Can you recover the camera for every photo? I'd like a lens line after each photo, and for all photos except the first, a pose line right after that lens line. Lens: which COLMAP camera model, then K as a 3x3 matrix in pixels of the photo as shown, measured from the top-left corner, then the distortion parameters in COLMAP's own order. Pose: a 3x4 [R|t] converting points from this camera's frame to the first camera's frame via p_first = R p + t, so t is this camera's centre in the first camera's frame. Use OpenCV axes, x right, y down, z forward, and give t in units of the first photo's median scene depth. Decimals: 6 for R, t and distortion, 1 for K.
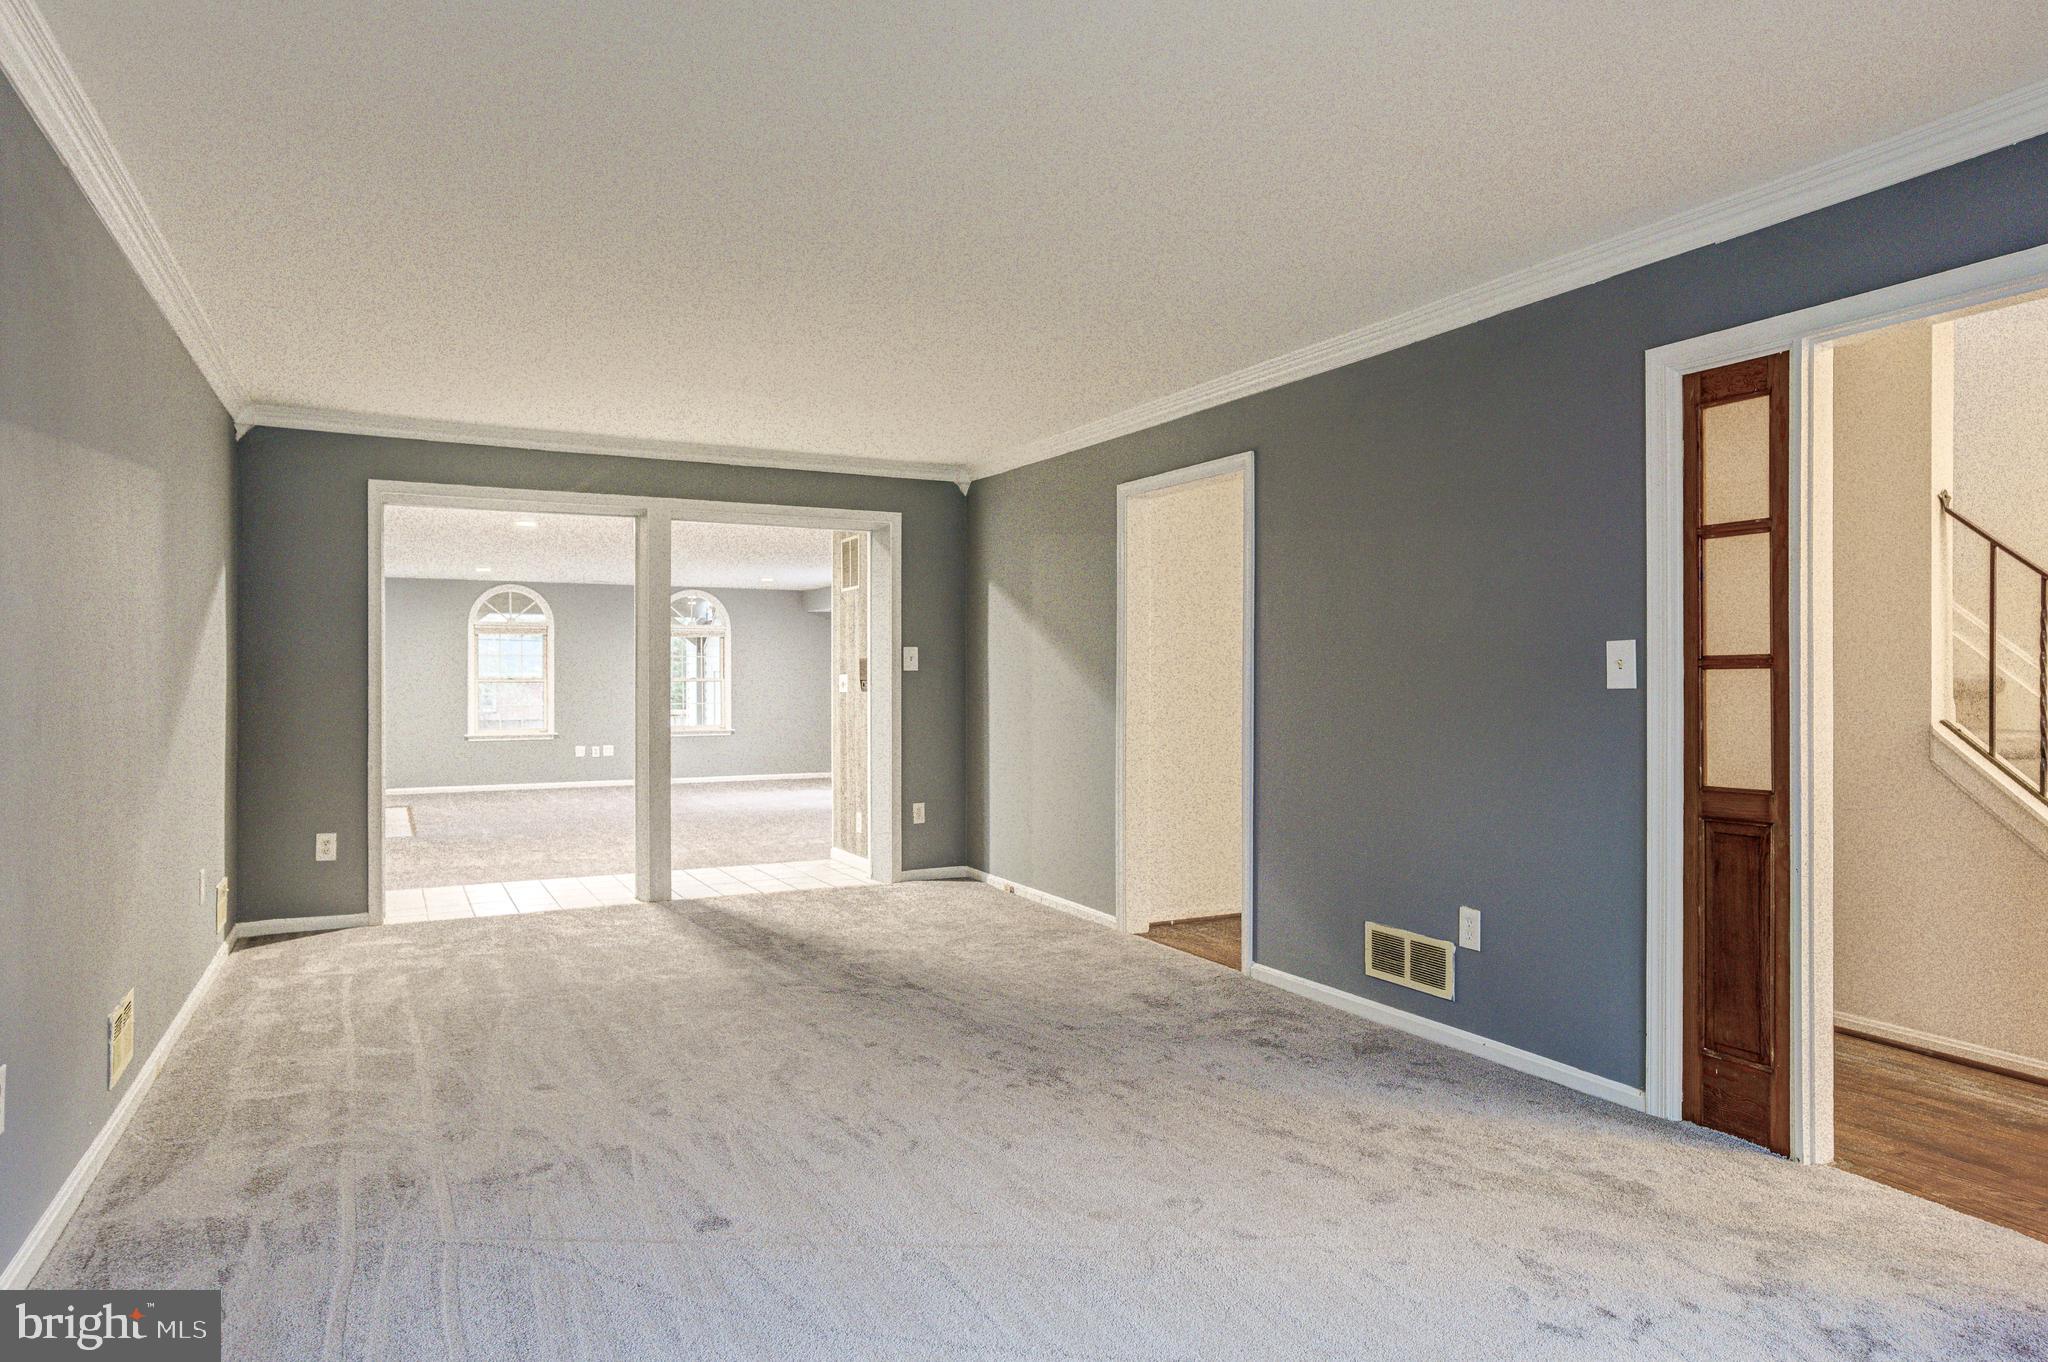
lens RADIAL K [[1192.6, 0, 1038.8], [0, 1192.6, 682.9], [0, 0, 1]] dist [-0.035436, 0.031536]
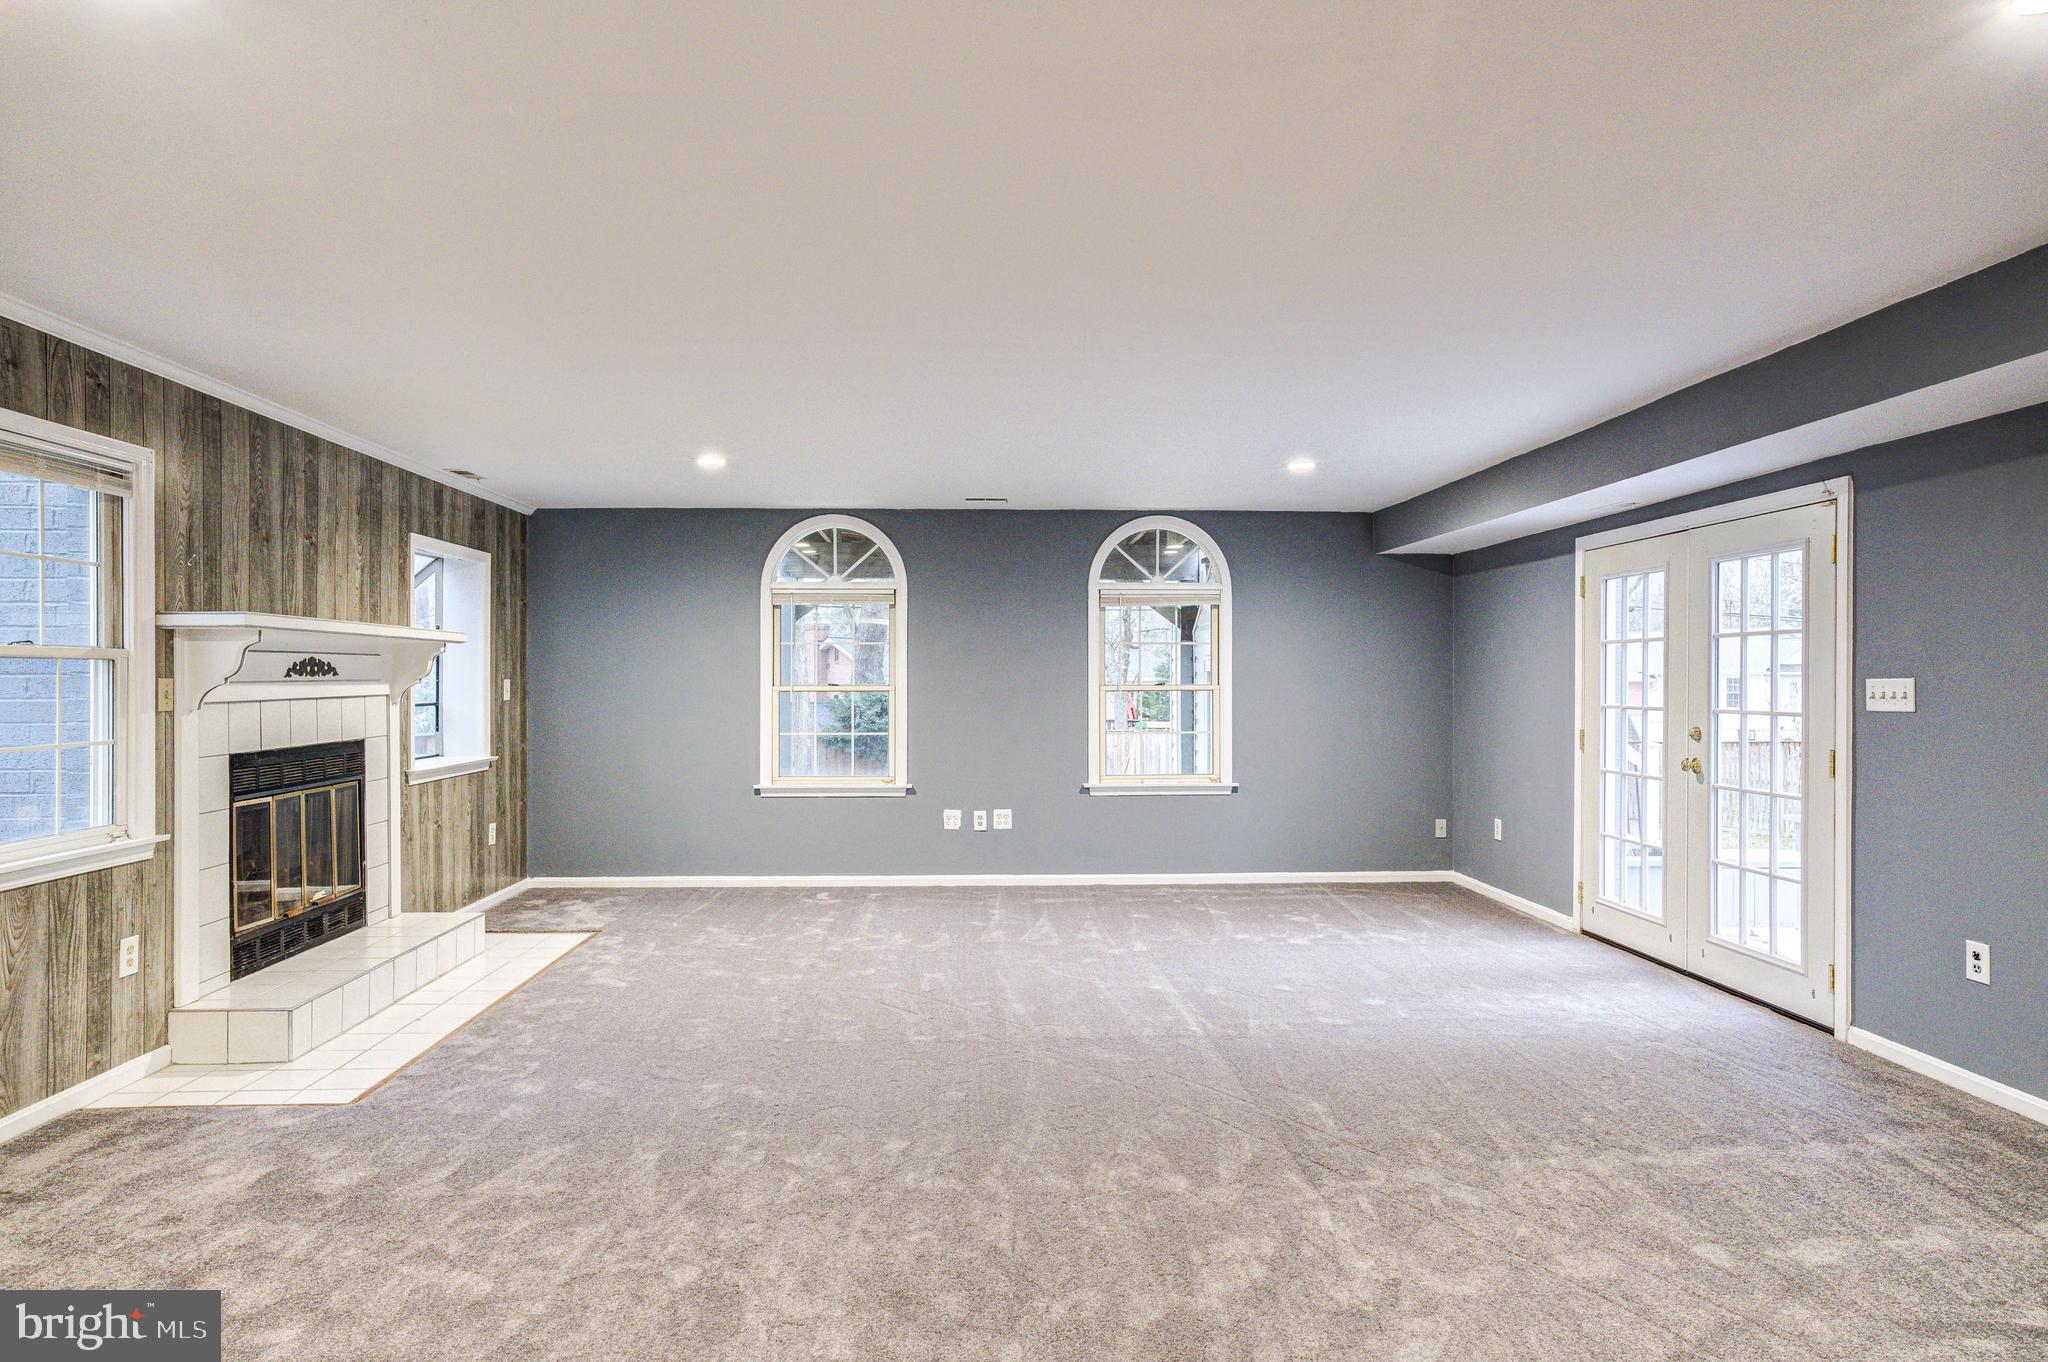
lens RADIAL K [[1192.6, 0, 1027.9], [0, 1192.6, 689.5], [0, 0, 1]] dist [-0.035436, 0.031536]
pose [[0.900112, -0.000775, -0.435658, -0.259039], [0.000260, 0.999999, -0.001243, -0.001728], [0.435659, 0.001006, 0.900111, 1.145873]]
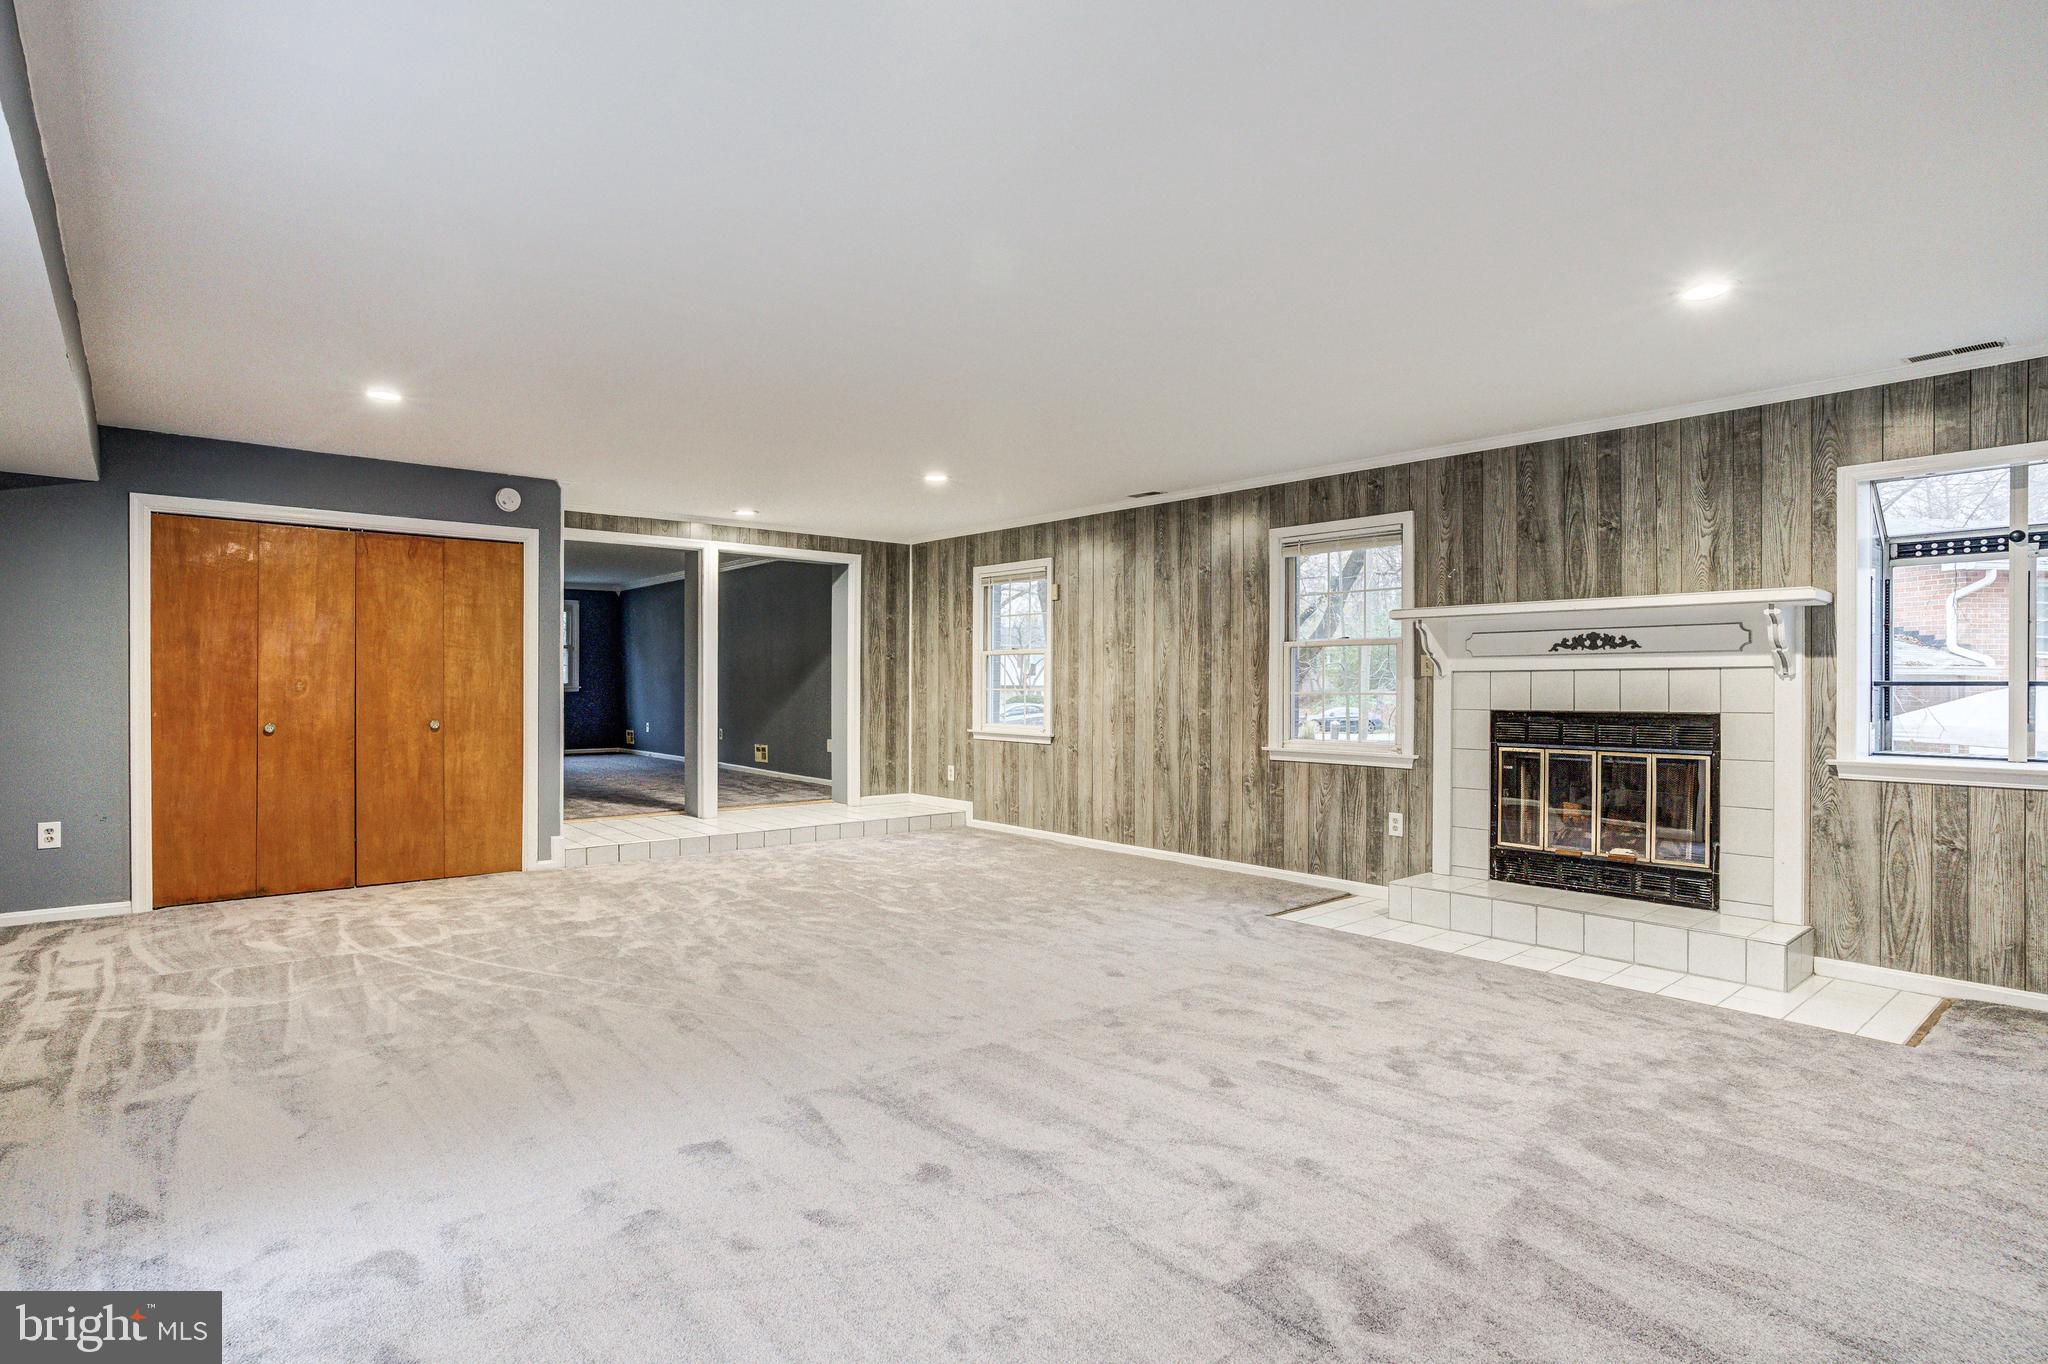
lens RADIAL K [[1047.4, 0, 1023.7], [0, 1047.4, 675.8], [0, 0, 1]] dist [-0.020518, 0.013072]
pose [[-0.979020, -0.002813, -0.203745, -0.449047], [-0.004000, 0.999977, 0.005414, 0.005195], [0.203725, 0.006116, -0.979009, 2.279438]]
